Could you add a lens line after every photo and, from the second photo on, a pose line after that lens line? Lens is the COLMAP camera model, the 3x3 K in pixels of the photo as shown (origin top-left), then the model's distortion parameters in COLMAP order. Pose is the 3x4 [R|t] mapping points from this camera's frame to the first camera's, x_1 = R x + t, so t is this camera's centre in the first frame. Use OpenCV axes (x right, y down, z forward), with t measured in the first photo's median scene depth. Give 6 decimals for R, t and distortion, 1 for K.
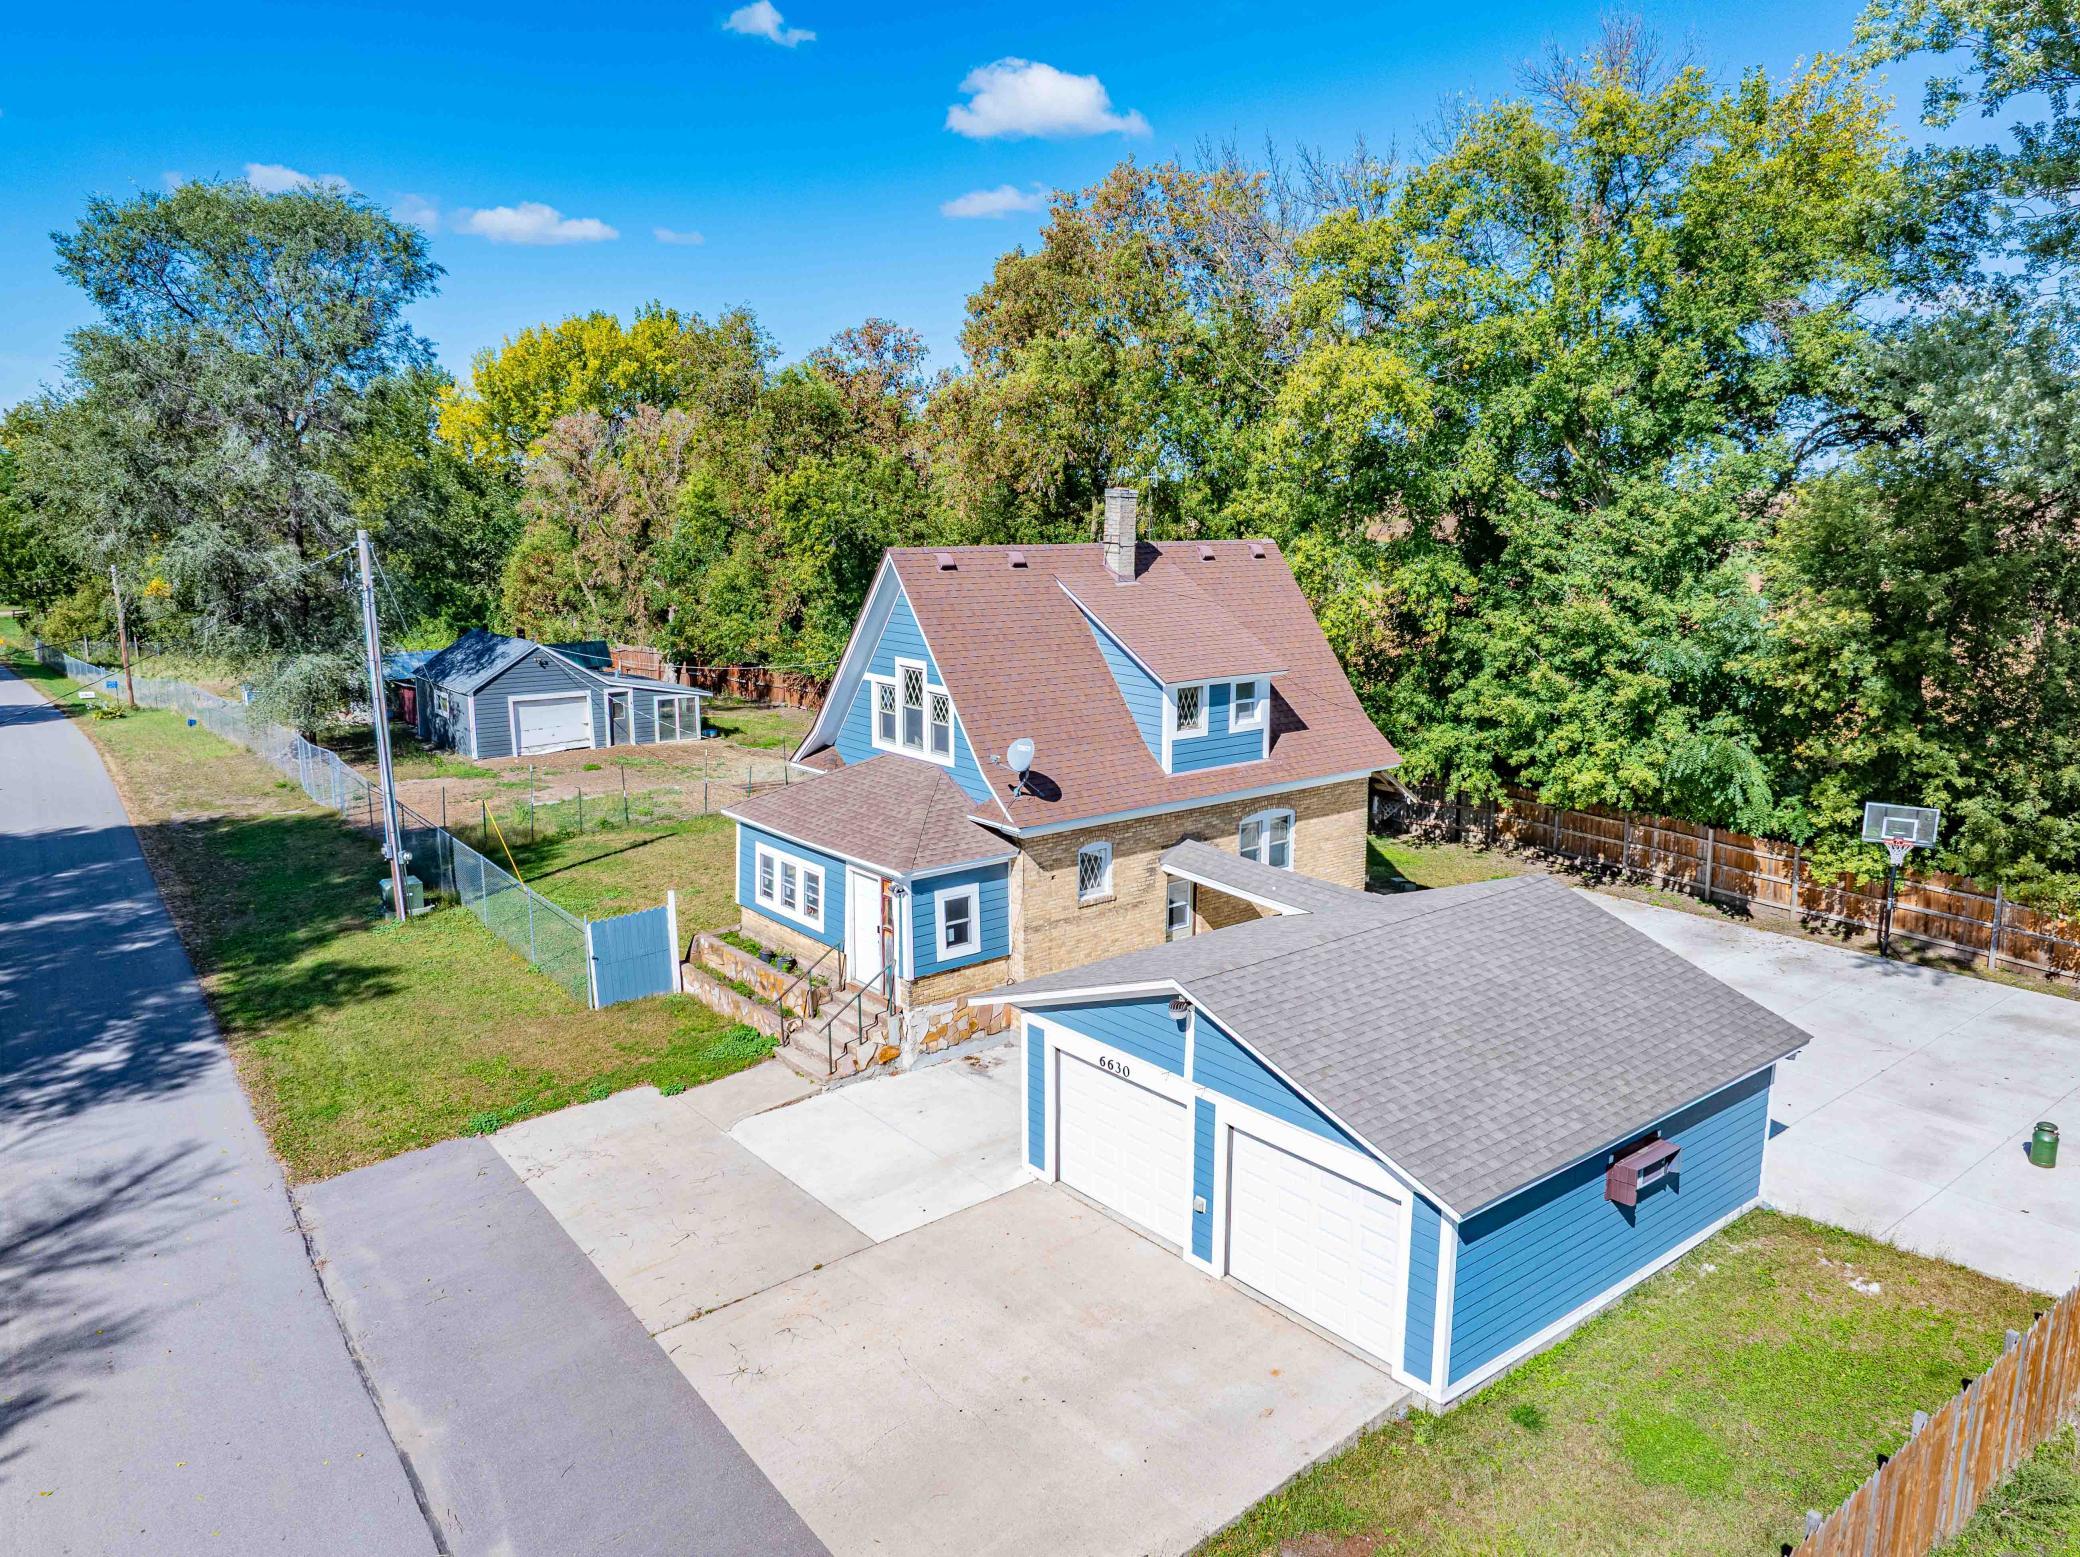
lens RADIAL K [[1475.2, 0, 1043.4], [0, 1475.2, 775.1], [0, 0, 1]] dist [-0.030031, 0.041494]
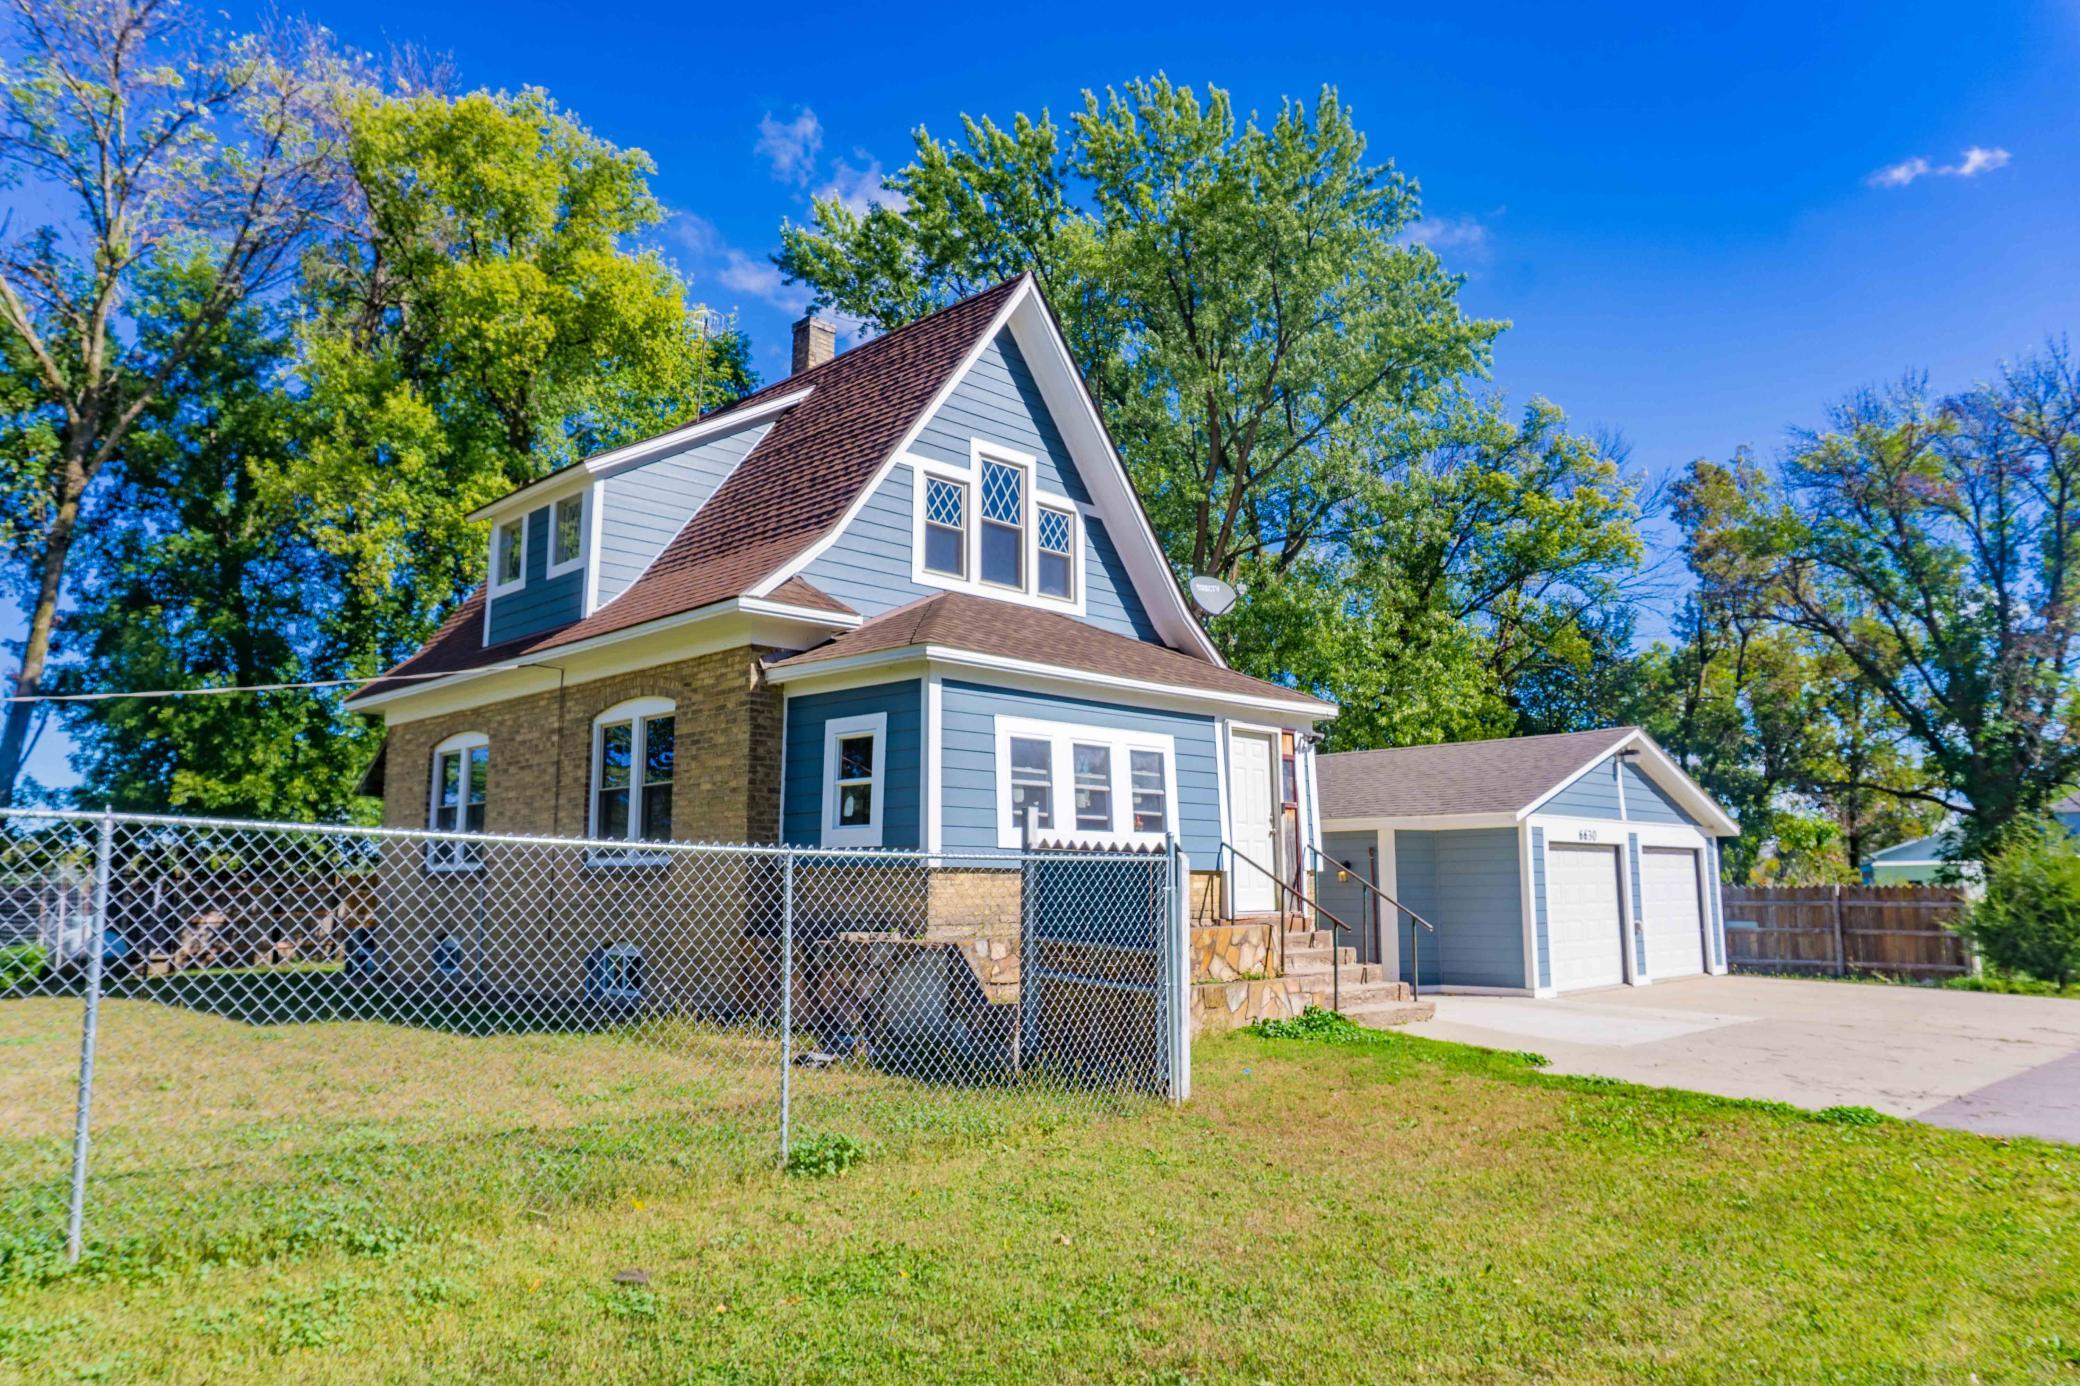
lens RADIAL K [[1376.2, 0, 1037.8], [0, 1376.2, 676.3], [0, 0, 1]] dist [-0.014026, -0.003766]
pose [[-0.111030, 0.146520, 0.982957, -0.704316], [0.187825, 0.974341, -0.124020, 0.100325], [-0.975907, 0.170854, -0.135702, 1.155246]]
